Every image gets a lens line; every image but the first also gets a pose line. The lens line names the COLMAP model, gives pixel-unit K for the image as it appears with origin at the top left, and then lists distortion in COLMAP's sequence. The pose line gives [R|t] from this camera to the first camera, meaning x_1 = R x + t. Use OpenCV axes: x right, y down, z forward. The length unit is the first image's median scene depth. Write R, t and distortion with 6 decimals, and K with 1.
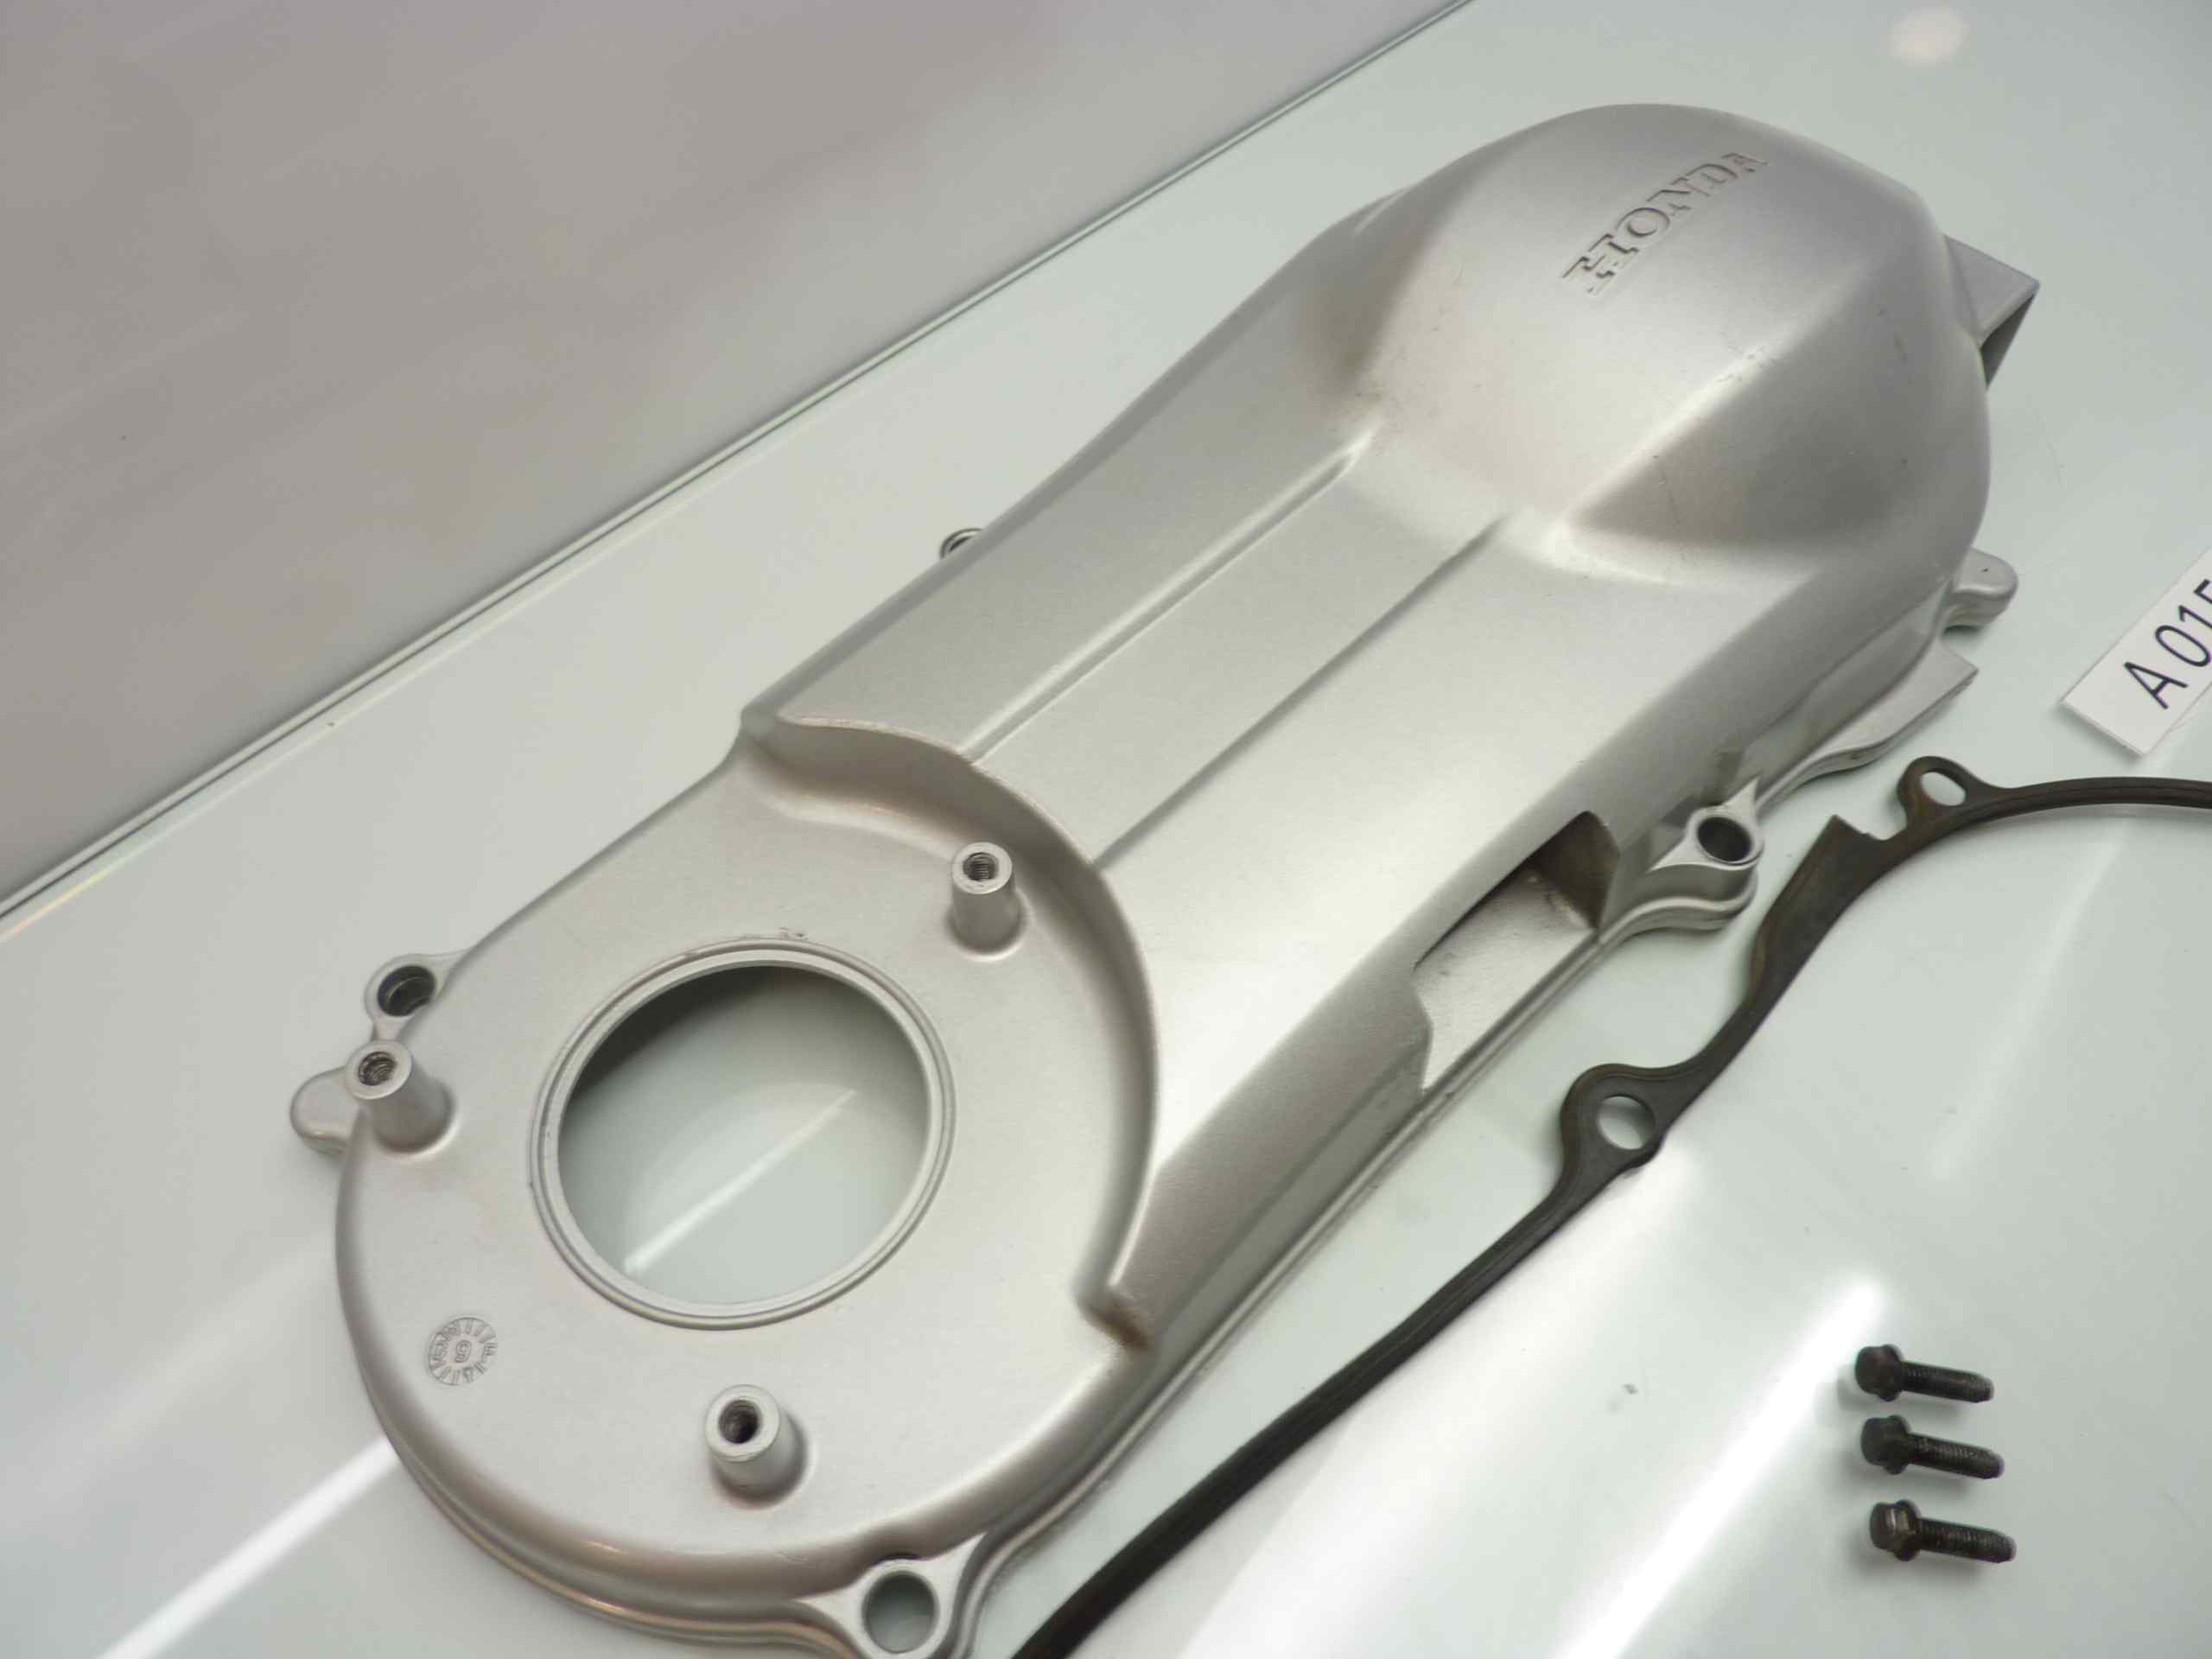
lens RADIAL K [[1616.3, 0, 1102.7], [0, 1616.3, 828.7], [0, 0, 1]] dist [-0.025610, 0.004294]
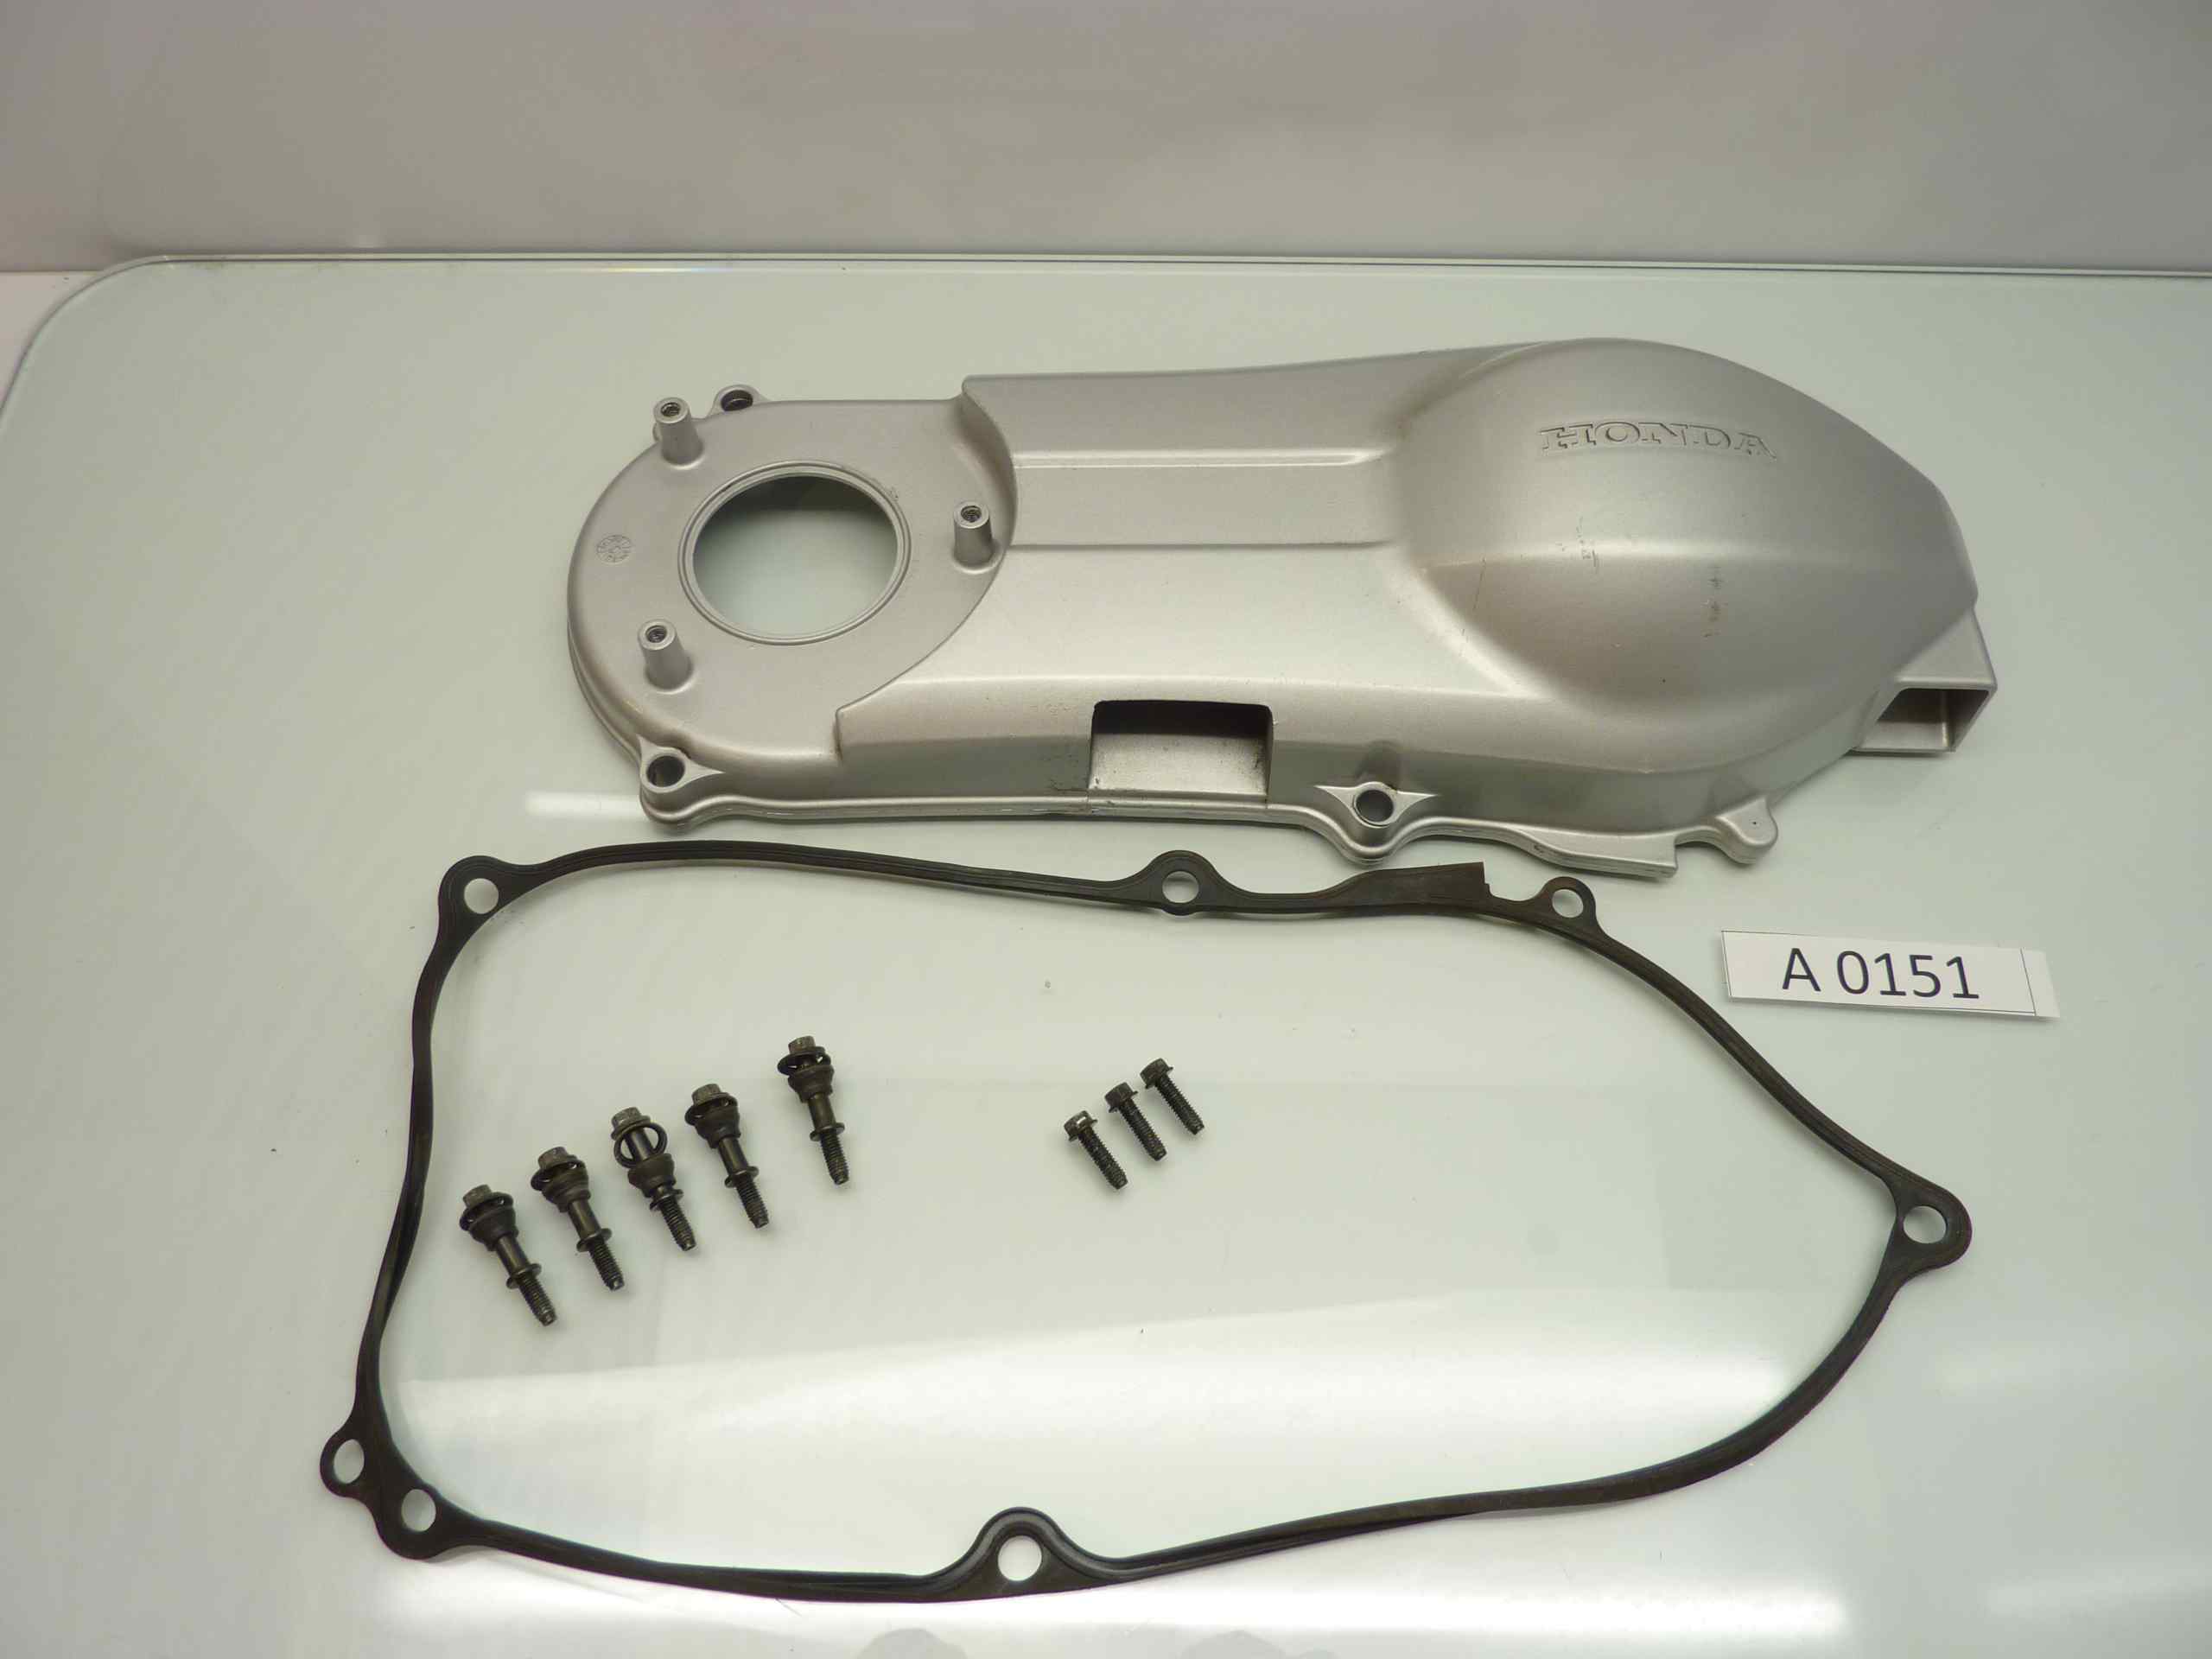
lens RADIAL K [[1616.3, 0, 1116.7], [0, 1616.3, 827.8], [0, 0, 1]] dist [-0.025610, 0.004294]
pose [[0.707990, 0.624103, -0.330523, 0.691551], [-0.591337, 0.779752, 0.205688, -0.136057], [0.386097, 0.049826, 0.921112, -0.431908]]
